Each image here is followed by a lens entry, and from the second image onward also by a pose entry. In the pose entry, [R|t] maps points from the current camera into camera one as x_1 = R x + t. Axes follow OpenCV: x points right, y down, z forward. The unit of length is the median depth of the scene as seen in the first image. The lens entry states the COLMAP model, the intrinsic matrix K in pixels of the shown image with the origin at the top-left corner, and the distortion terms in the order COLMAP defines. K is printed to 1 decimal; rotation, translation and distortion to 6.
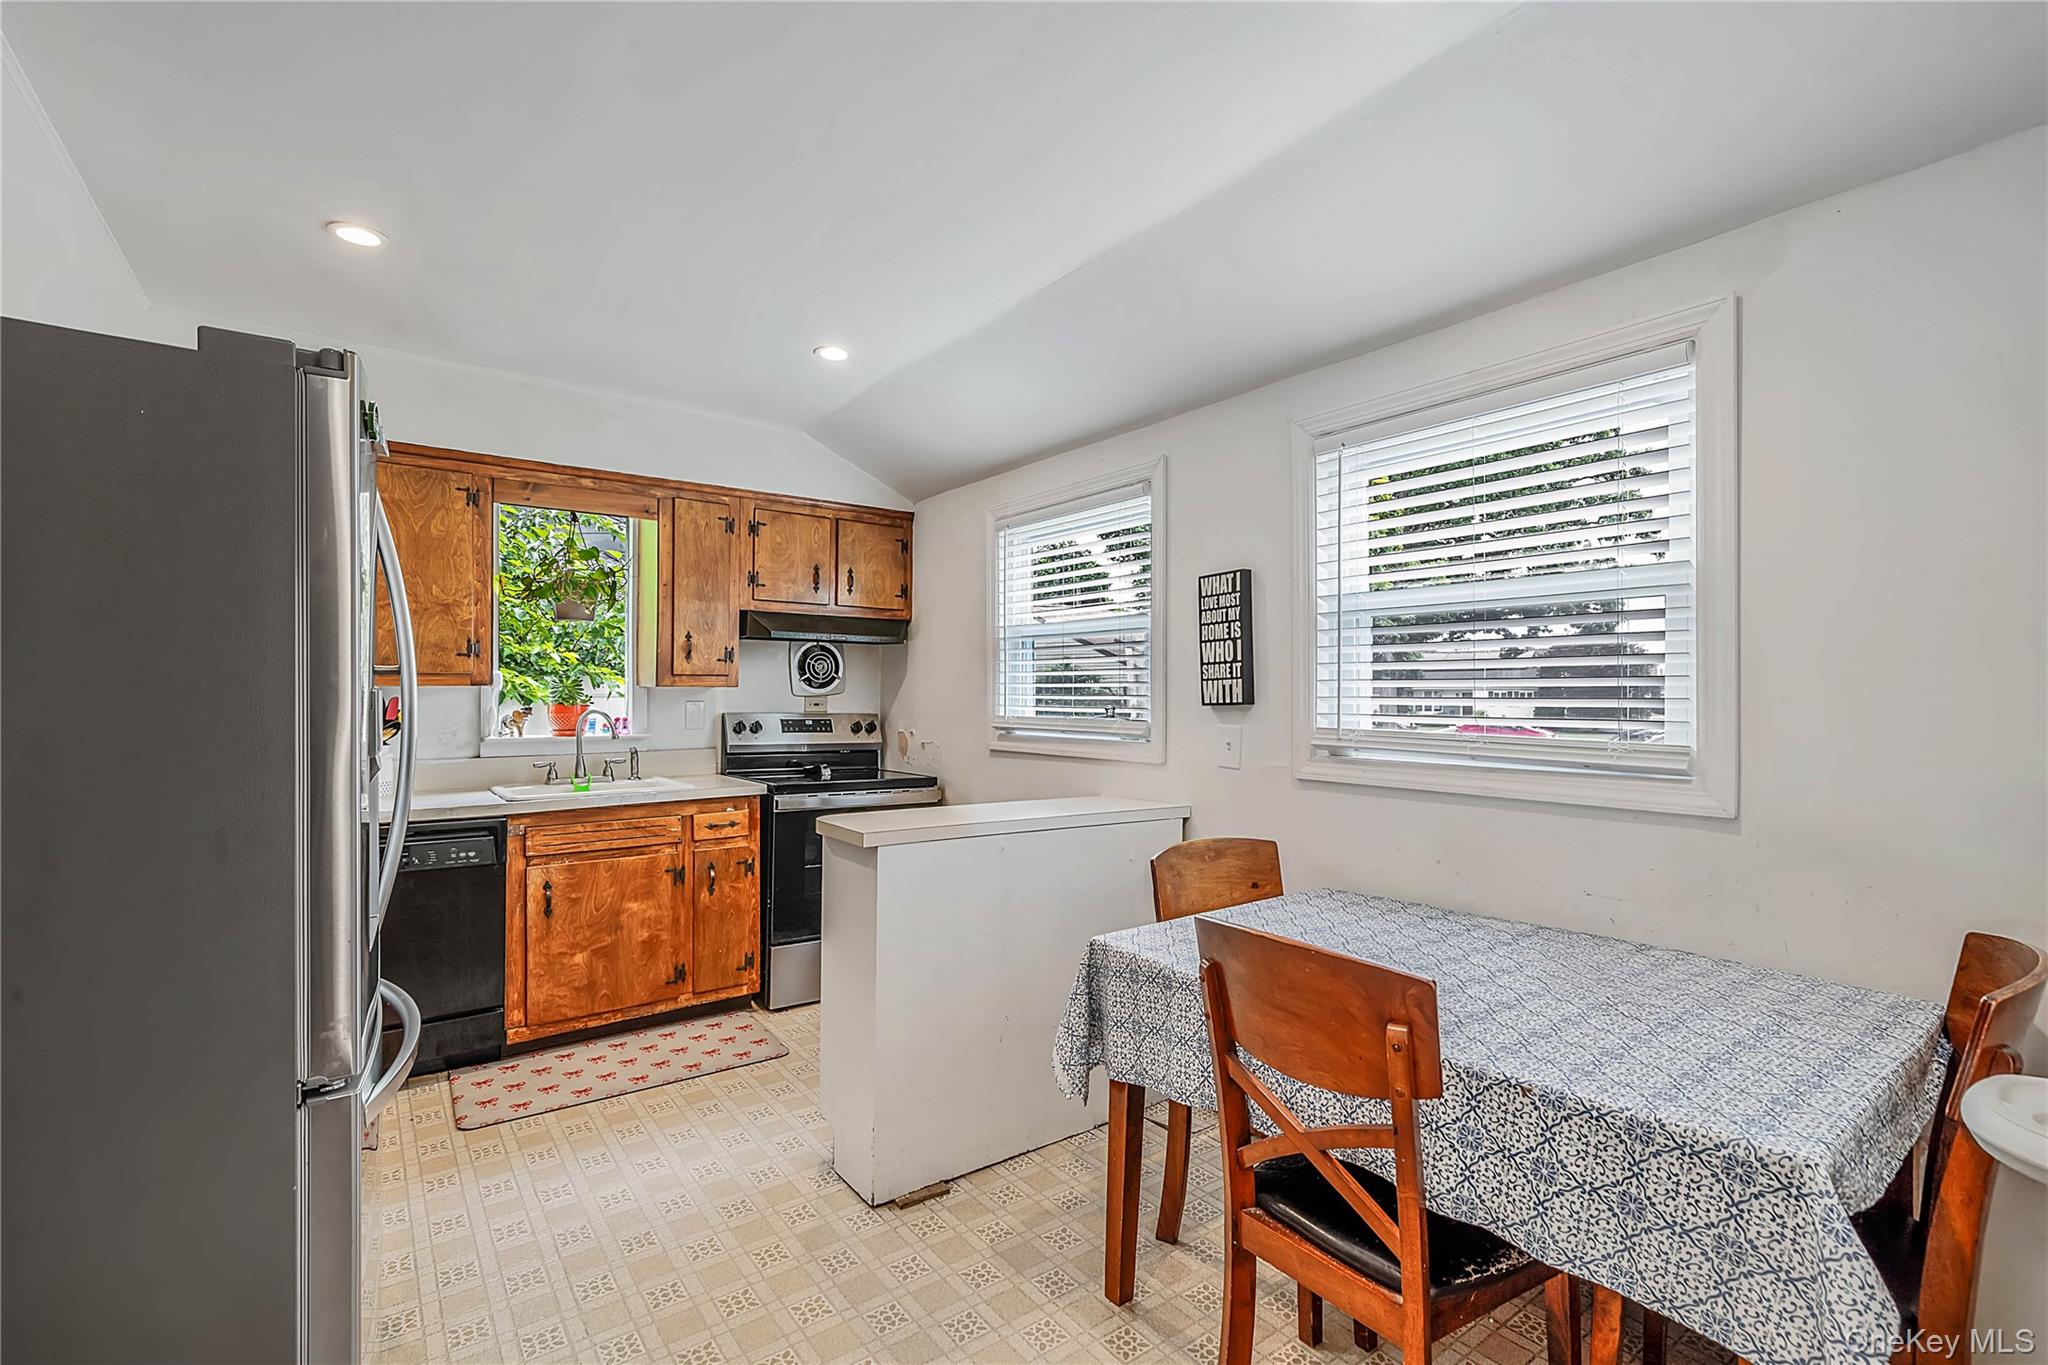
lens RADIAL K [[904.7, 0, 1032.3], [0, 904.7, 687.3], [0, 0, 1]] dist [0.001247, 0.000071]
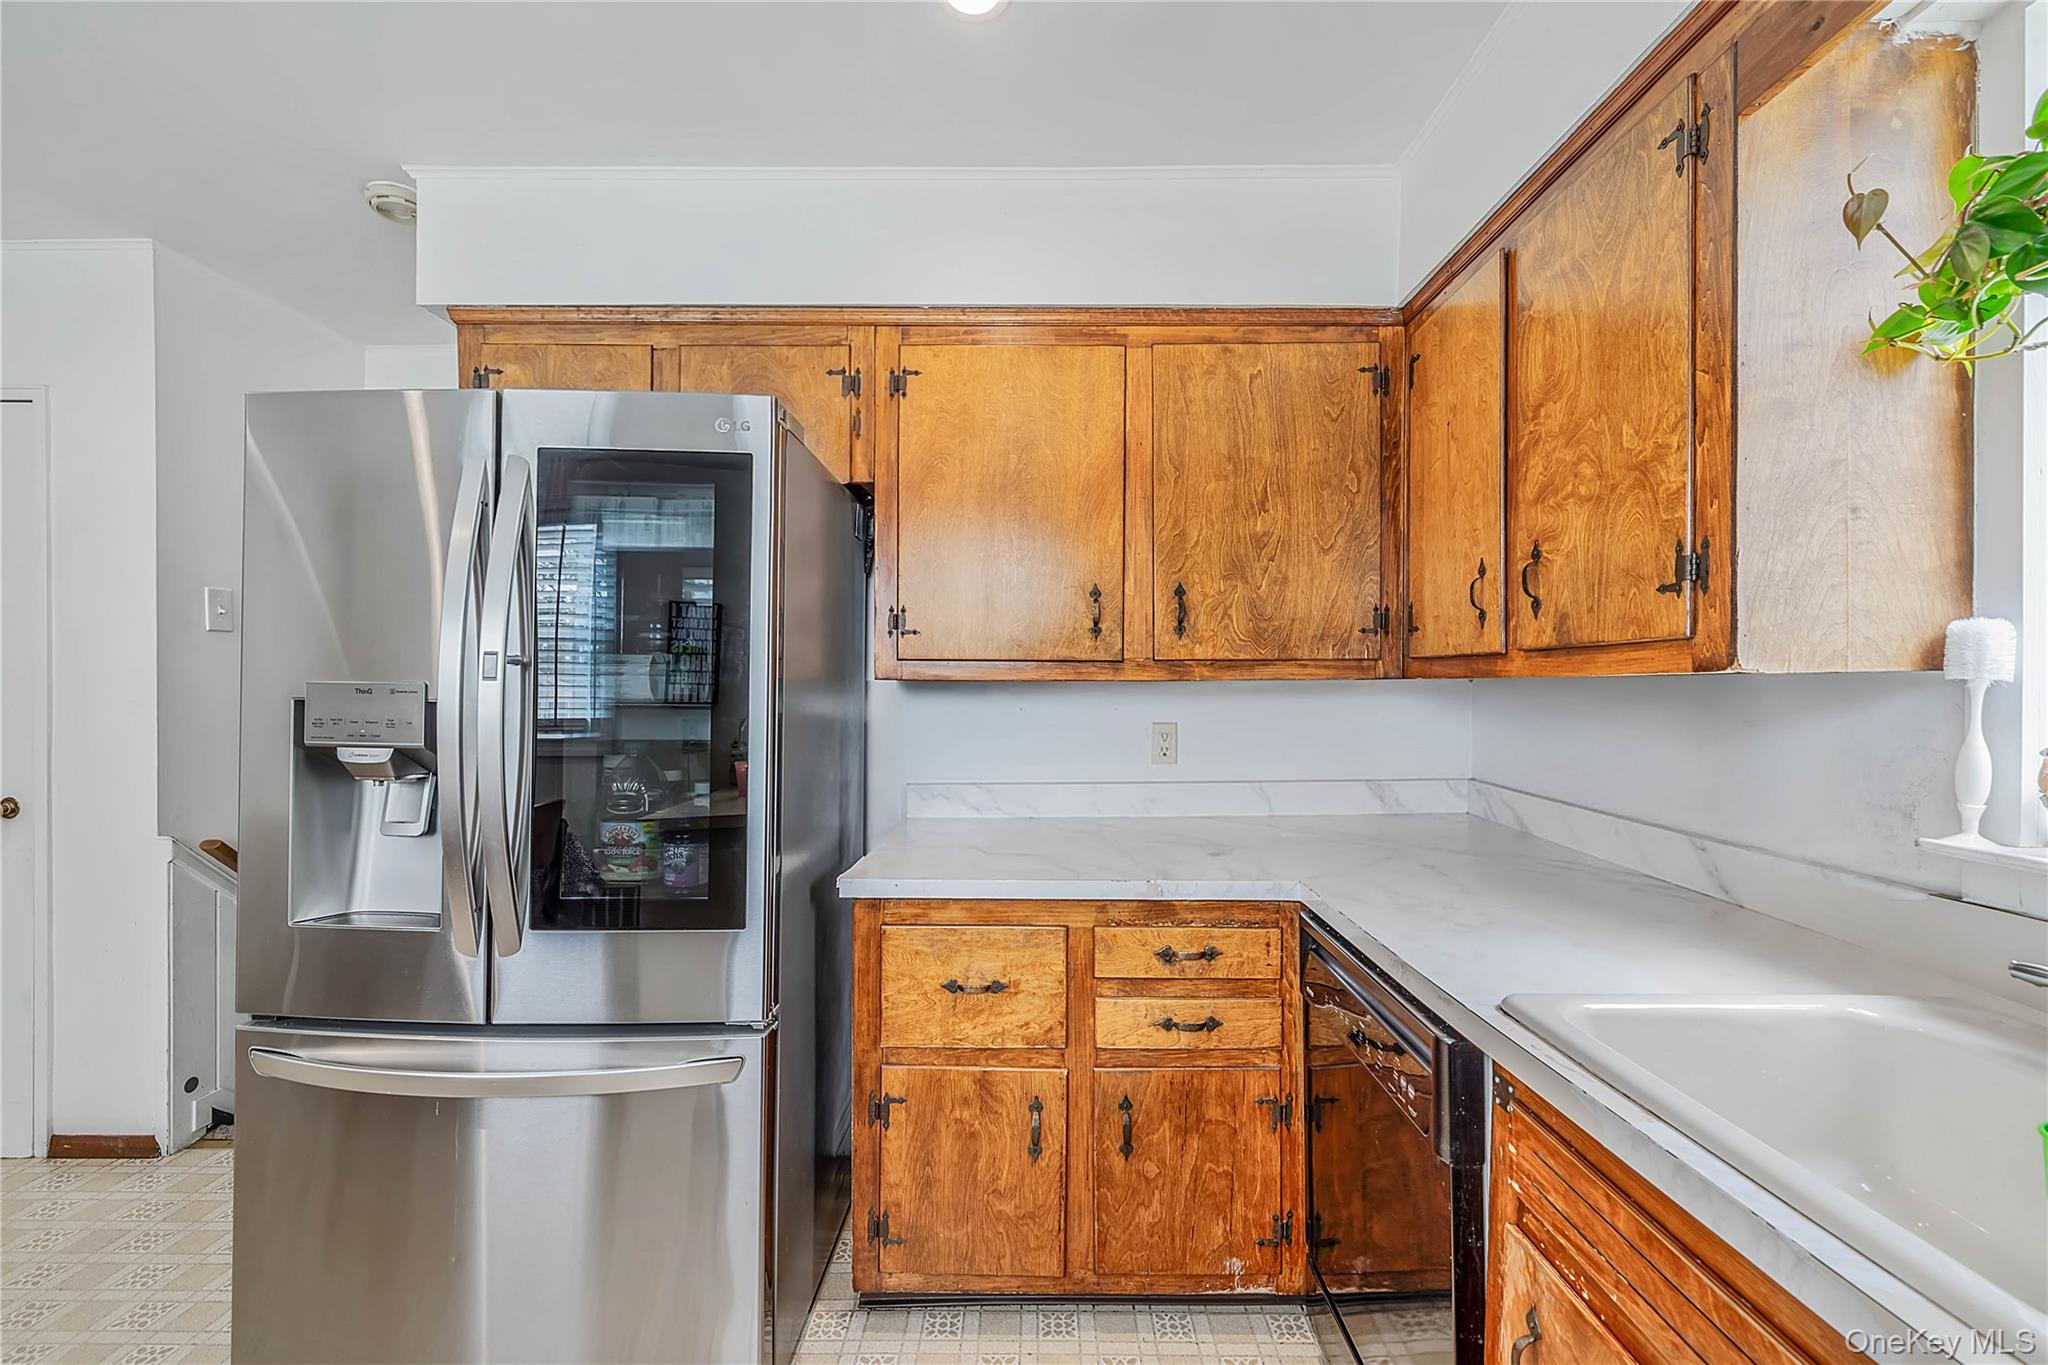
lens RADIAL K [[855.3, 0, 1024.0], [0, 855.3, 682.5], [0, 0, 1]] dist [0.001018, 0.000036]
pose [[-0.604570, -0.003497, -0.796545, -0.170112], [0.004527, 0.999959, -0.007826, 0.003236], [0.796539, -0.008338, -0.604529, 0.872124]]
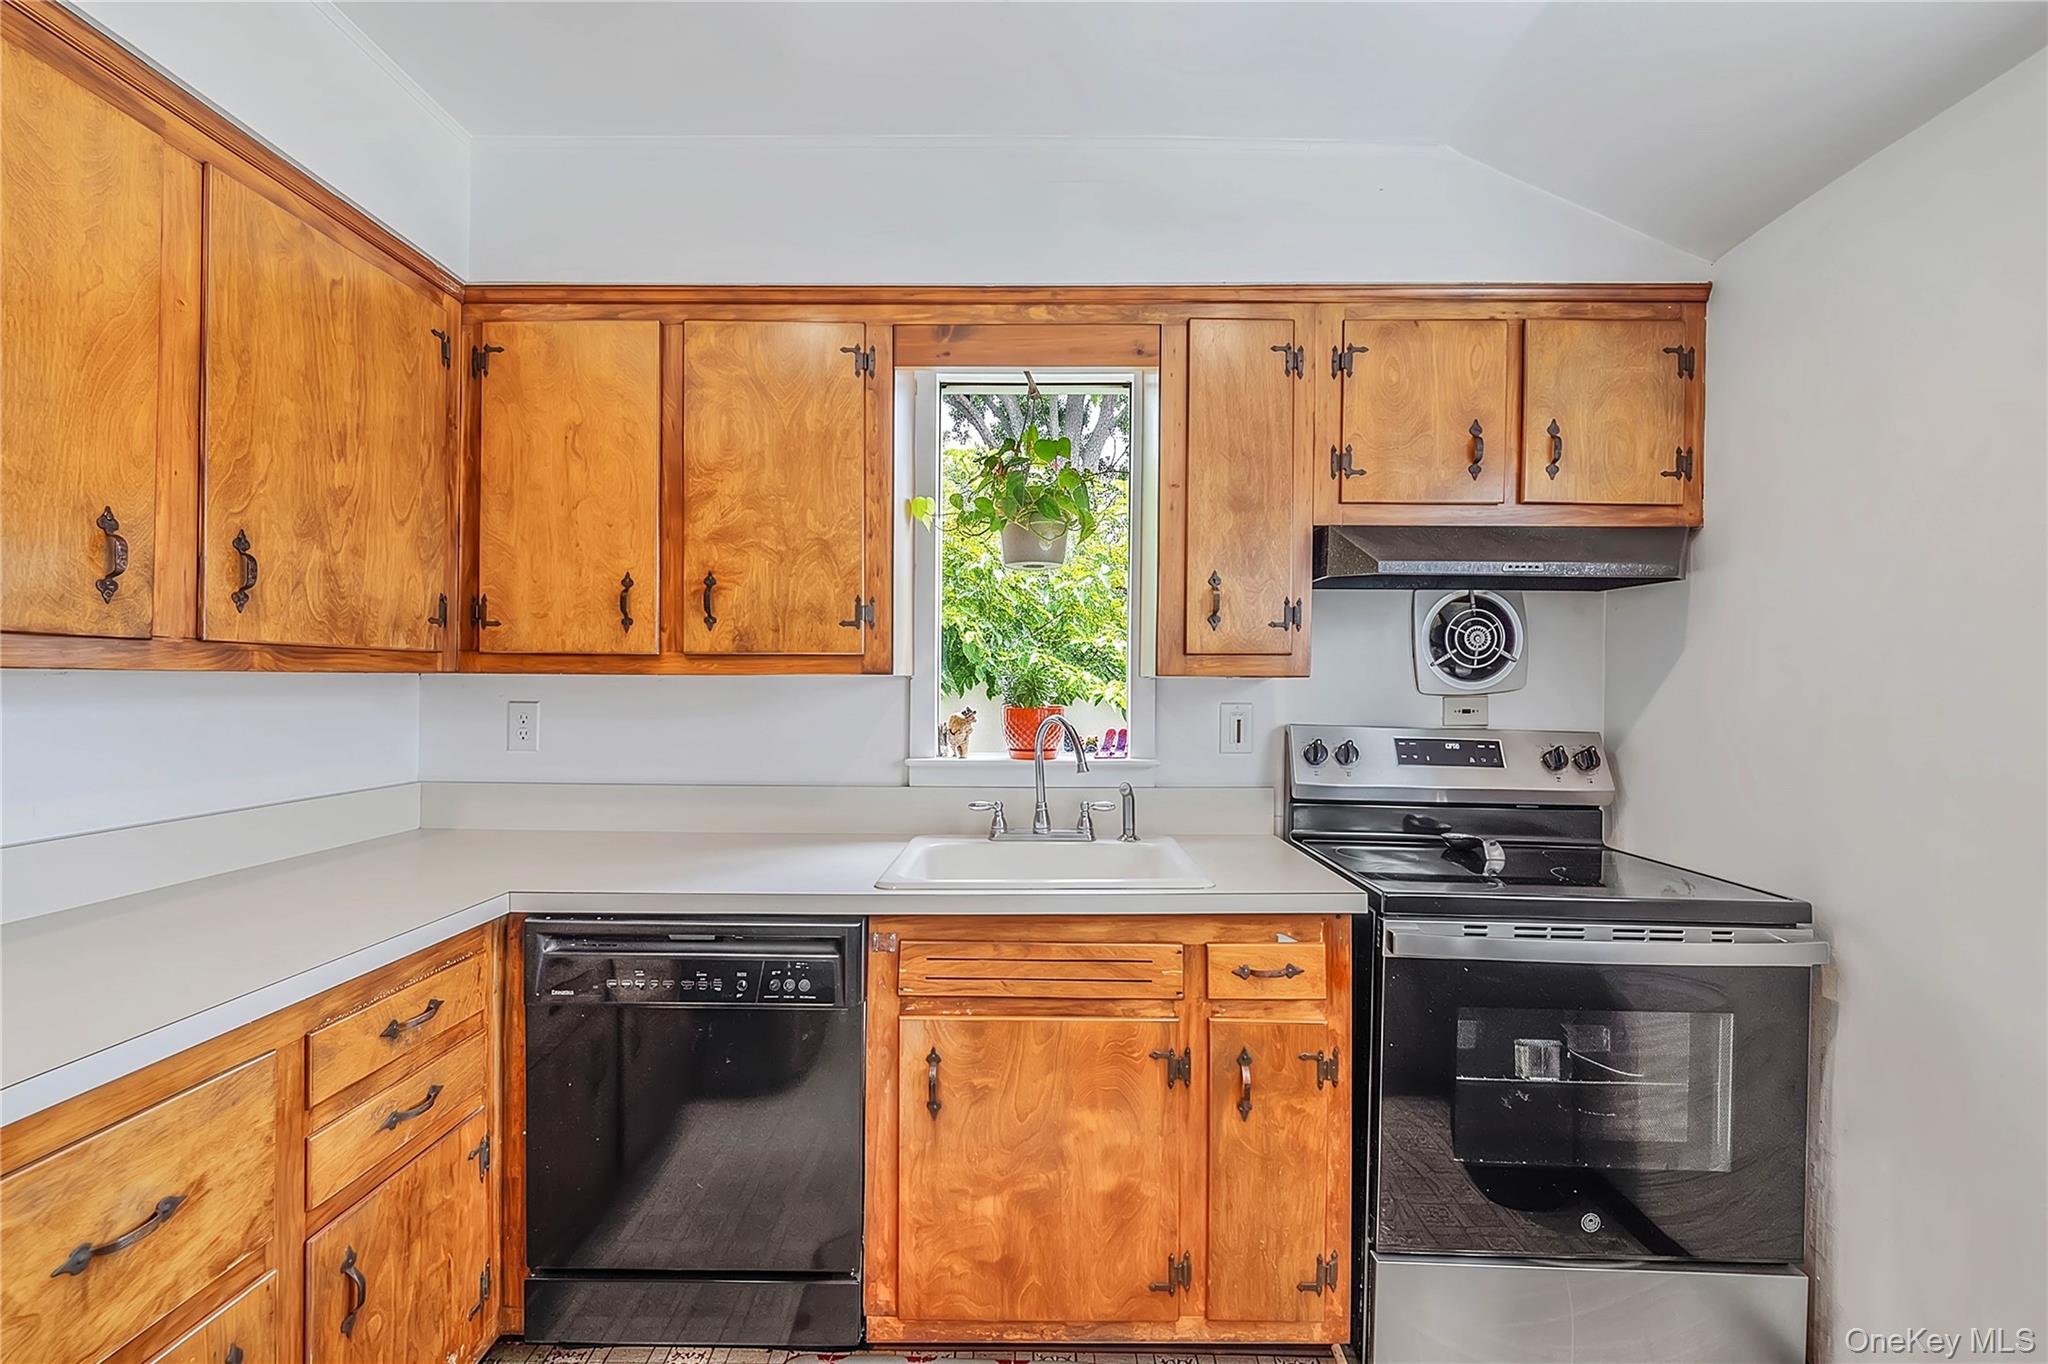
lens RADIAL K [[839.5, 0, 1043.3], [0, 839.5, 688.3], [0, 0, 1]] dist [-0.001008, -0.000298]
pose [[0.791003, 0.004607, -0.611794, -0.160464], [0.000306, 0.999969, 0.007926, 0.002310], [0.611812, -0.006456, 0.790977, 0.554290]]
